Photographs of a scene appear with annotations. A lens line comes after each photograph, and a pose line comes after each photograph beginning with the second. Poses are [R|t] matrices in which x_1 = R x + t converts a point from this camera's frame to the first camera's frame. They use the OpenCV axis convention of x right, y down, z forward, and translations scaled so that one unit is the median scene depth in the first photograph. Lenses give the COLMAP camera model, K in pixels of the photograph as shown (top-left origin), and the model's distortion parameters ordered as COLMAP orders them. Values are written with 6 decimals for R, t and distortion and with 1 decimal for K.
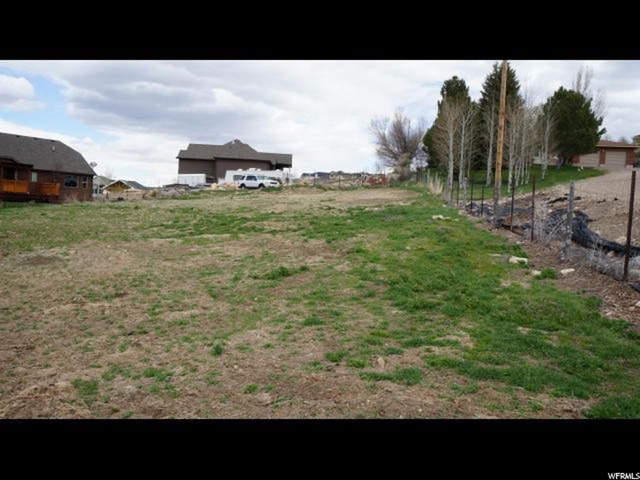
lens RADIAL K [[532.5, 0, 321.9], [0, 532.5, 240.0], [0, 0, 1]] dist [-0.169334, 0.158188]
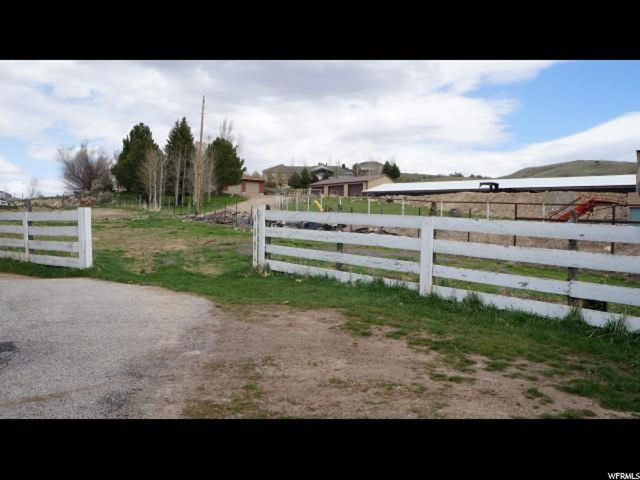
lens RADIAL K [[532.5, 0, 321.9], [0, 532.5, 240.0], [0, 0, 1]] dist [-0.169334, 0.158188]
pose [[0.792329, -0.017664, 0.609839, -0.183756], [0.042917, 0.998718, -0.026831, 0.033135], [-0.608583, 0.047431, 0.792071, -0.292361]]
